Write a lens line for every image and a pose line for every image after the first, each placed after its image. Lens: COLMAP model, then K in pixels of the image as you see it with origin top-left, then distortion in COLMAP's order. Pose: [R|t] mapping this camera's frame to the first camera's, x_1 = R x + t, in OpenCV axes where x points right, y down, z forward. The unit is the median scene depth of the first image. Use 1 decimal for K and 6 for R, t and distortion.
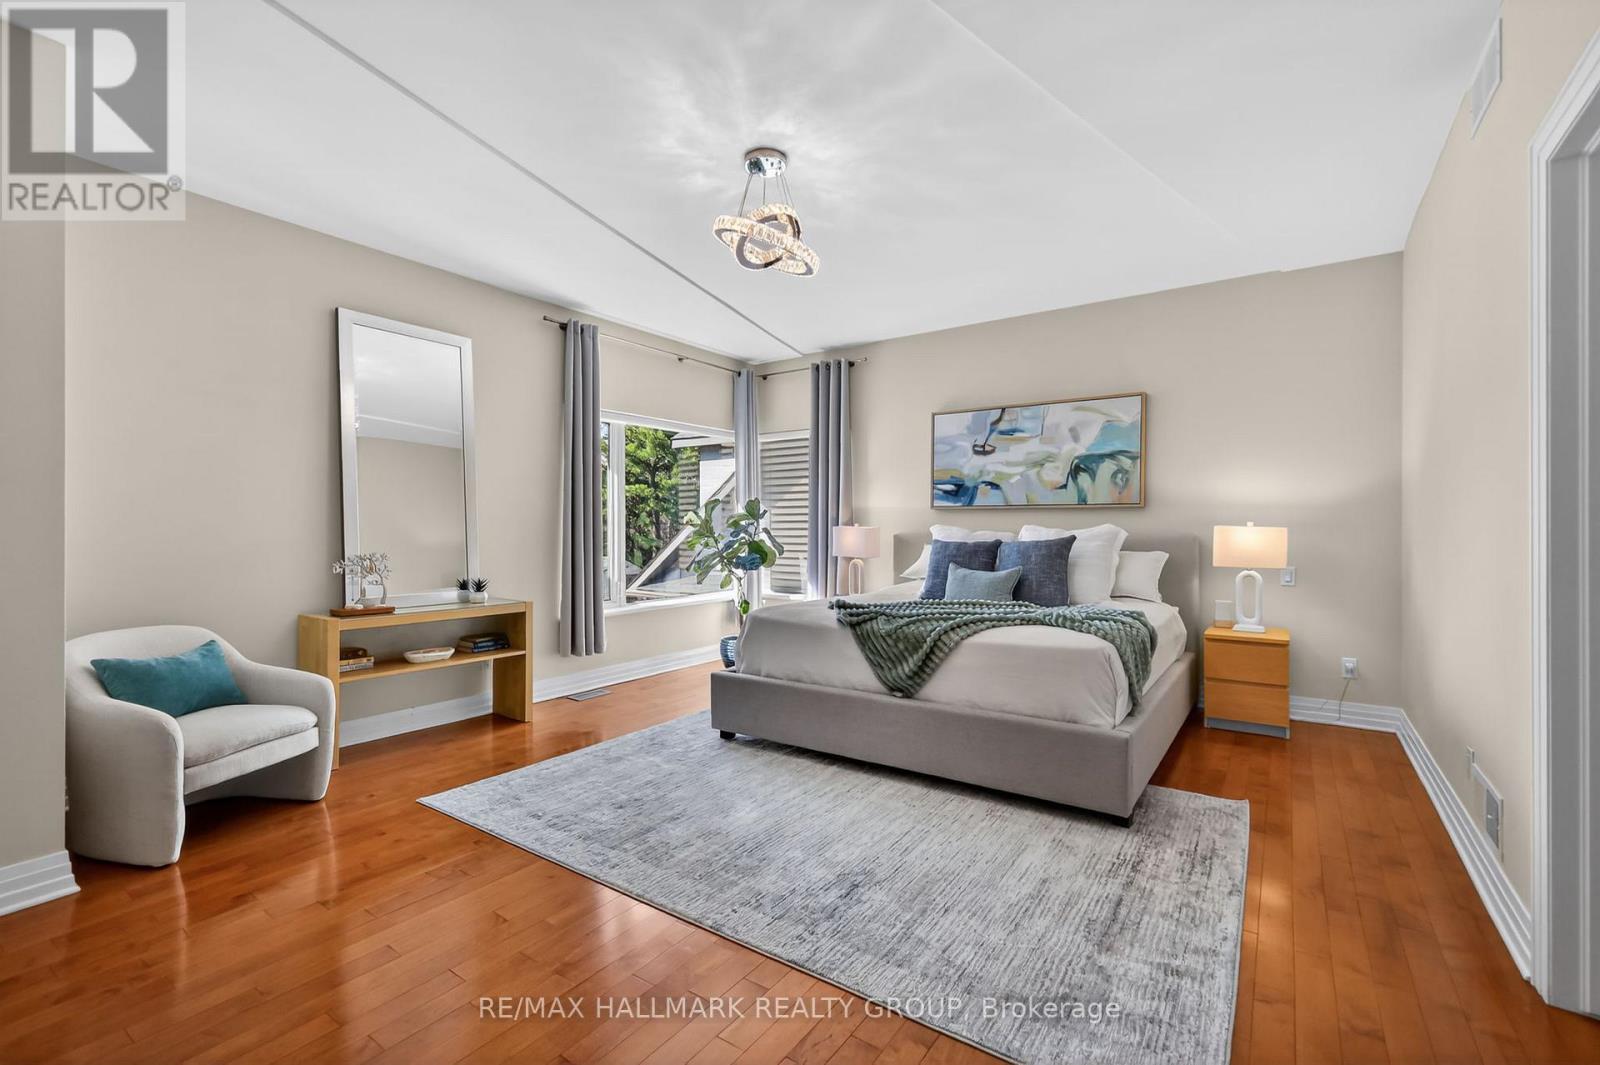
lens RADIAL K [[701.0, 0, 799.1], [0, 701.0, 536.4], [0, 0, 1]] dist [0.002842, -0.000086]
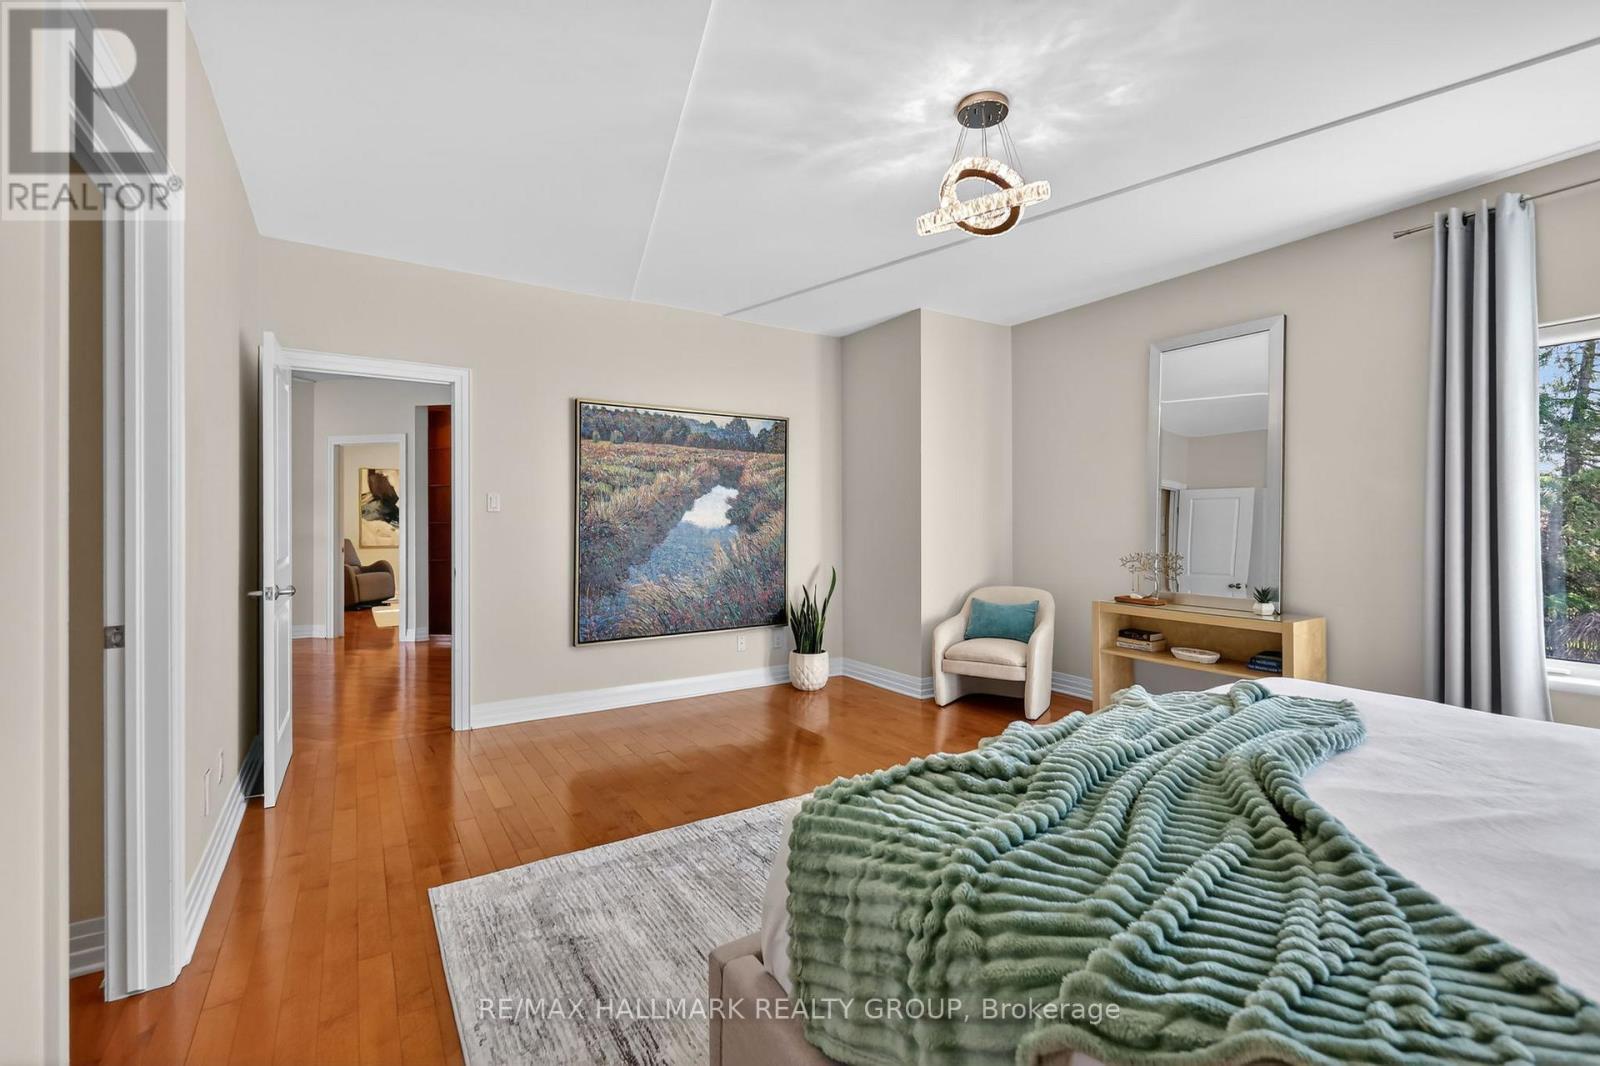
lens RADIAL K [[701.0, 0, 800.3], [0, 701.0, 520.0], [0, 0, 1]] dist [0.002842, -0.000086]
pose [[-0.385558, 0.003183, -0.922678, 0.945712], [-0.005379, 0.999969, 0.005697, -0.042180], [0.922668, 0.007159, -0.385529, 1.285956]]
